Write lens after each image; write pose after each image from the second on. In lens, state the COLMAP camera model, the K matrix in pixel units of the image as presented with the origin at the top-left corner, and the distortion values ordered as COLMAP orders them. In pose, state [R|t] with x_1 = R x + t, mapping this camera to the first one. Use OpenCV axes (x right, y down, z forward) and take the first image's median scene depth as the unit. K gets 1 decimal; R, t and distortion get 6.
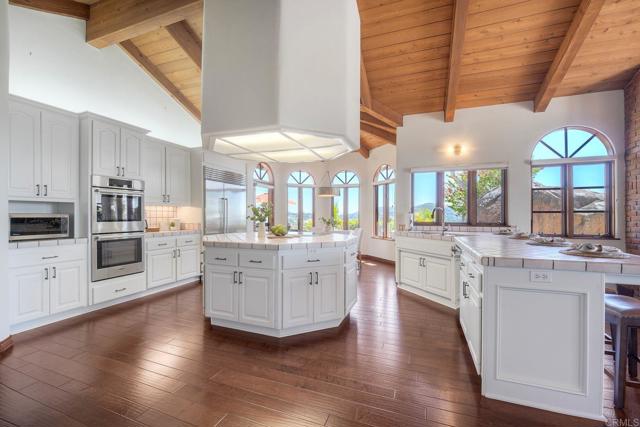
lens RADIAL K [[266.2, 0, 313.0], [0, 266.2, 216.0], [0, 0, 1]] dist [-0.012615, 0.000483]
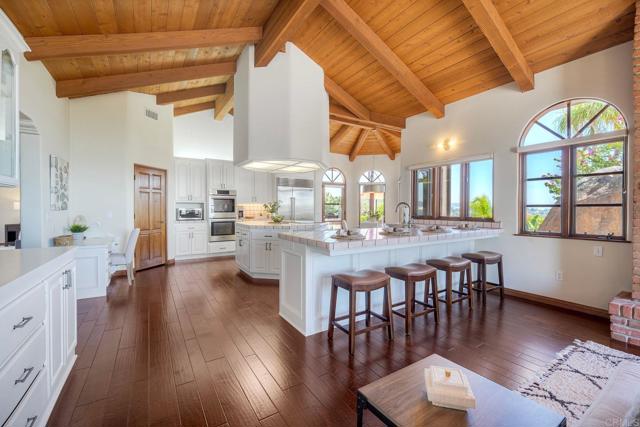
lens RADIAL K [[266.2, 0, 321.3], [0, 266.2, 211.9], [0, 0, 1]] dist [-0.012615, 0.000483]
pose [[0.808047, 0.007599, -0.589069, 0.835241], [-0.002439, 0.999951, 0.009553, -0.002023], [0.589113, -0.006283, 0.808026, -0.108936]]
